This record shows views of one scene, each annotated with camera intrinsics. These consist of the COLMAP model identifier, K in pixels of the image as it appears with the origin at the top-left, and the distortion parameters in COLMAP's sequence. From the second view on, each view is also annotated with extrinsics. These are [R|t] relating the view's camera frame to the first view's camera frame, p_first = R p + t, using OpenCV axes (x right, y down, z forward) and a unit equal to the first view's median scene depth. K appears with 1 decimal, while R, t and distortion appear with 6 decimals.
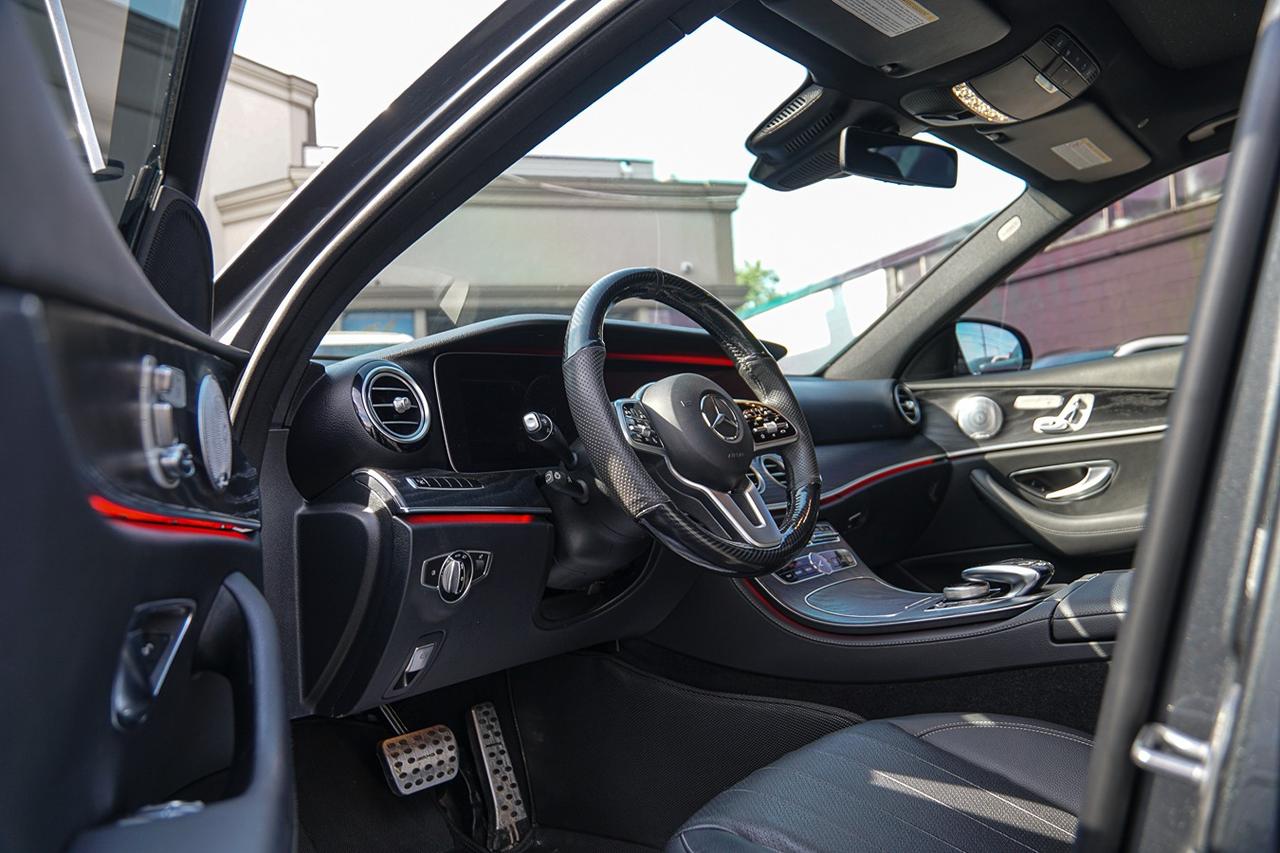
lens RADIAL K [[1005.0, 0, 642.3], [0, 1005.0, 414.4], [0, 0, 1]] dist [-0.139197, 0.112256]
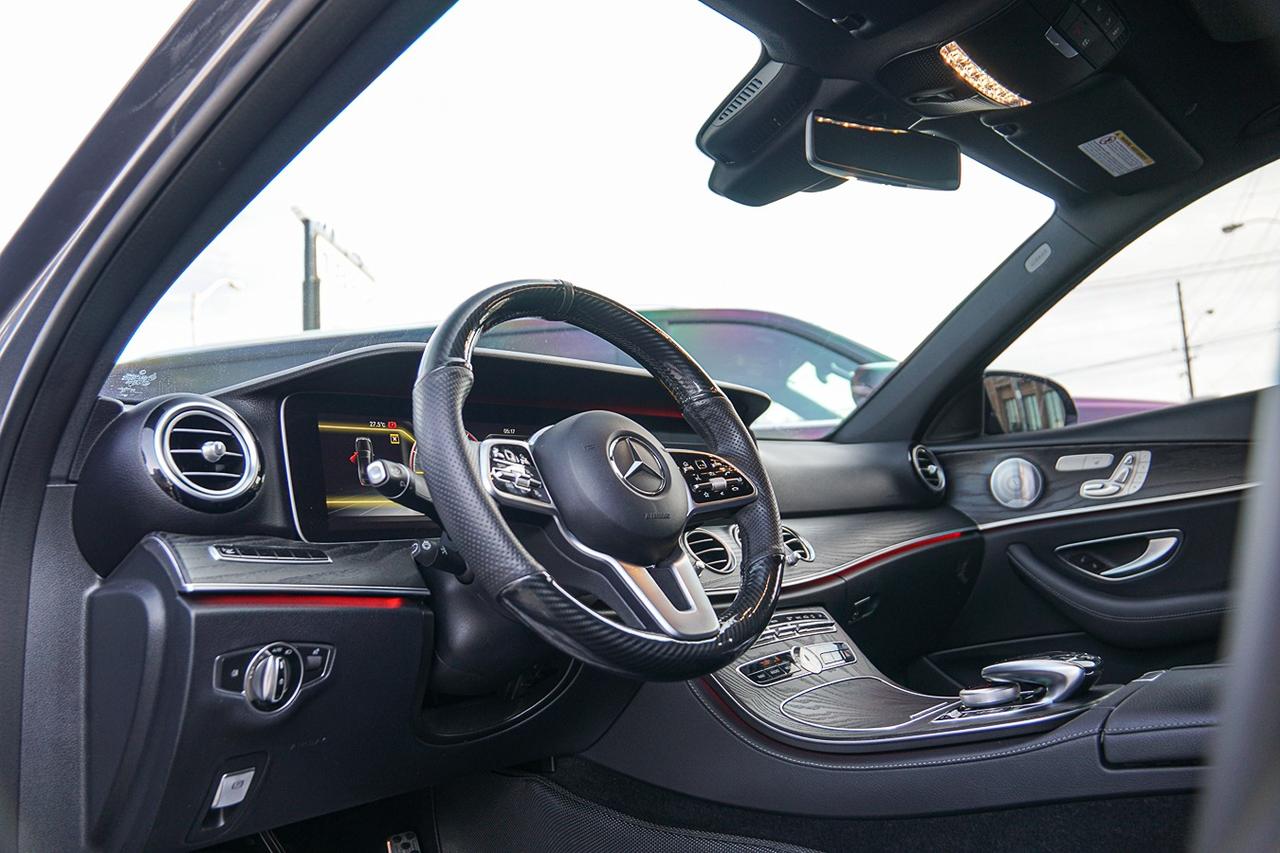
lens RADIAL K [[1005.0, 0, 642.3], [0, 1005.0, 414.4], [0, 0, 1]] dist [-0.139197, 0.112256]
pose [[0.998426, -0.018254, -0.053040, 0.100528], [0.013297, 0.995638, -0.092348, 0.028027], [0.054494, 0.091498, 0.994313, 0.202296]]
